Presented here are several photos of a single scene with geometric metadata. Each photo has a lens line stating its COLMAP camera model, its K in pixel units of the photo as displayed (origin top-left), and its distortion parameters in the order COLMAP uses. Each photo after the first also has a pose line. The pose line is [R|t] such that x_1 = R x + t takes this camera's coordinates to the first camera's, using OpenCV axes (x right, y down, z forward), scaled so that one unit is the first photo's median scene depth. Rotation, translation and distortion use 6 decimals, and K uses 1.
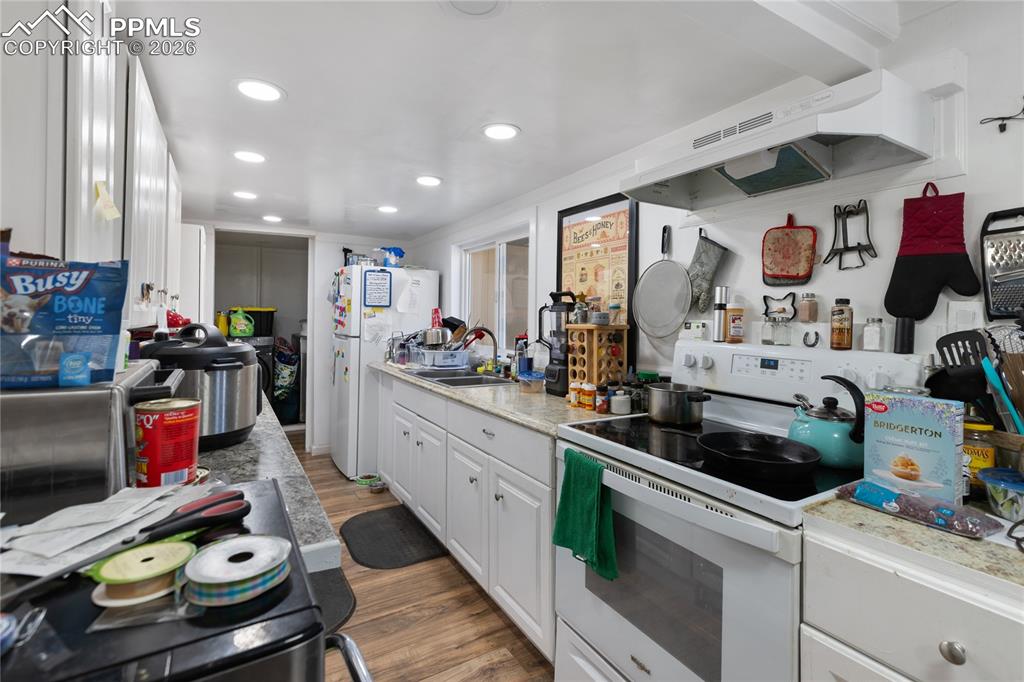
lens RADIAL K [[472.0, 0, 508.5], [0, 472.0, 314.0], [0, 0, 1]] dist [0.000214, 0.000733]
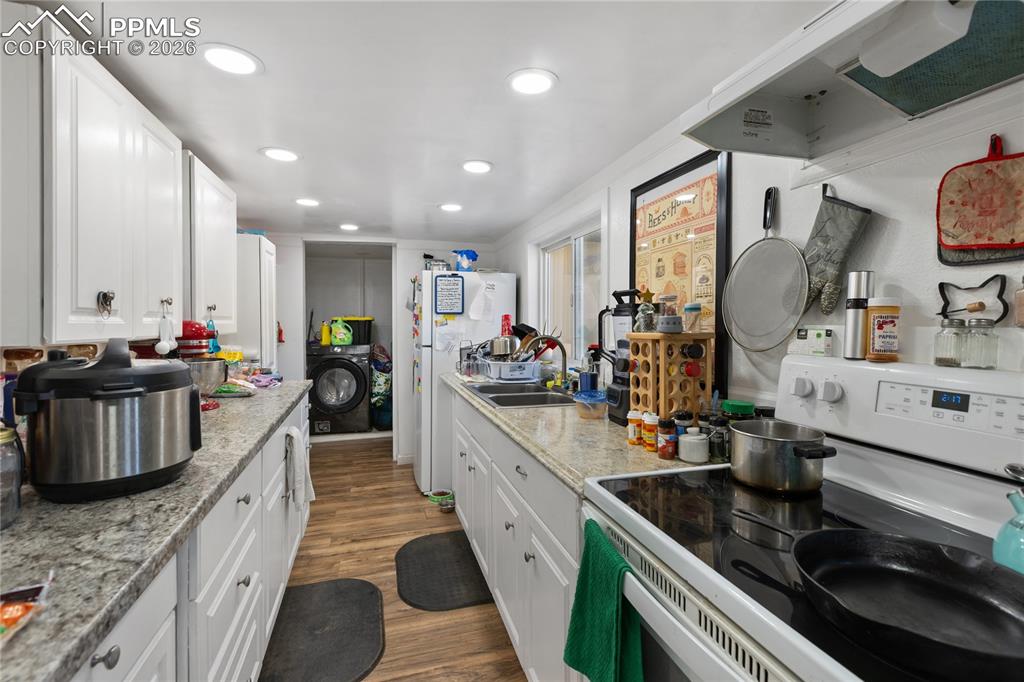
lens RADIAL K [[464.9, 0, 512.9], [0, 464.9, 331.5], [0, 0, 1]] dist [0.009215, -0.005627]
pose [[0.969789, -0.009741, -0.243749, 0.138501], [0.015893, 0.999603, 0.023283, -0.000065], [0.243425, -0.026453, 0.969559, 0.254473]]
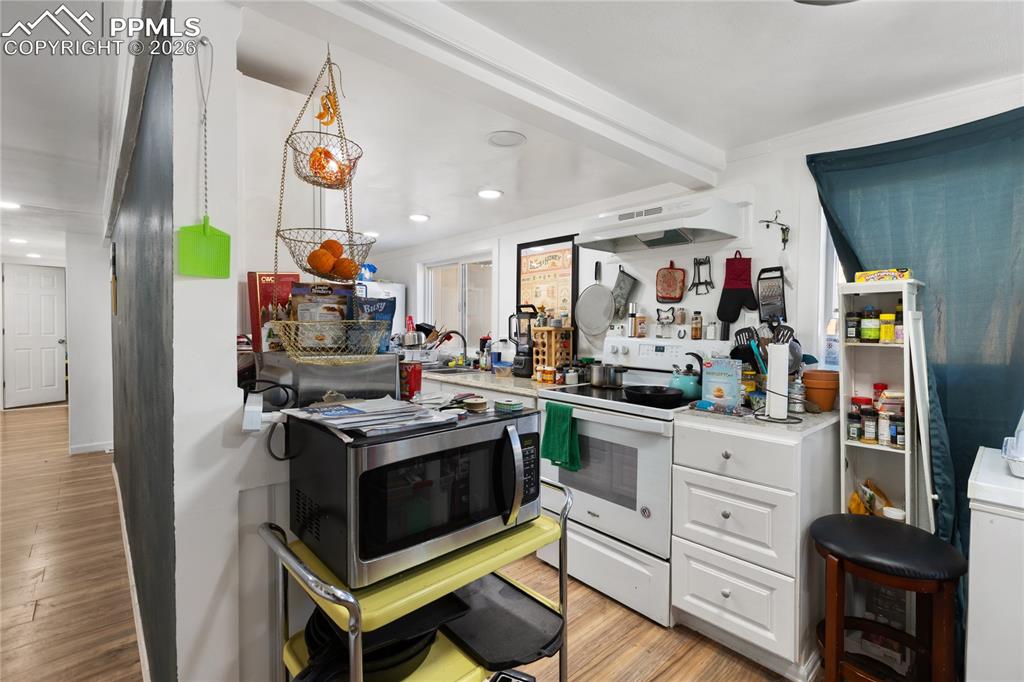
lens RADIAL K [[464.9, 0, 512.9], [0, 464.9, 331.5], [0, 0, 1]] dist [0.009215, -0.005627]
pose [[0.980730, -0.008484, 0.195185, -0.232520], [0.003718, 0.999686, 0.024772, -0.001183], [-0.195334, -0.023569, 0.980454, -0.426936]]
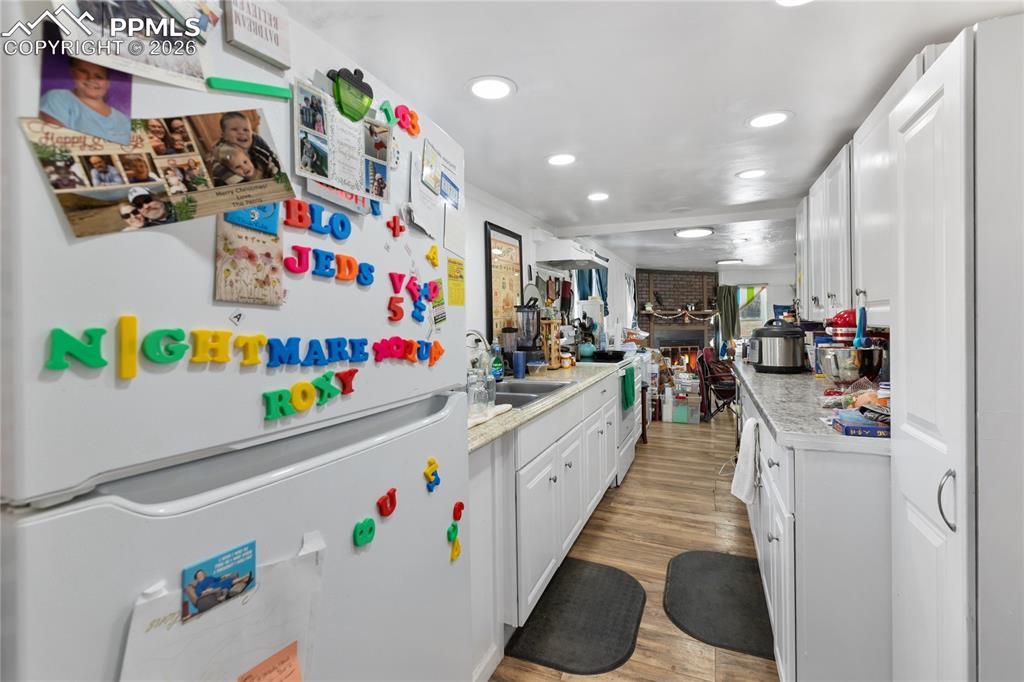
lens RADIAL K [[472.0, 0, 508.5], [0, 472.0, 314.0], [0, 0, 1]] dist [0.000214, 0.000733]
pose [[-0.584864, -0.000198, 0.811131, -1.131827], [-0.004162, 0.999988, -0.002756, 0.005768], [-0.811120, -0.004988, -0.584858, 2.195331]]
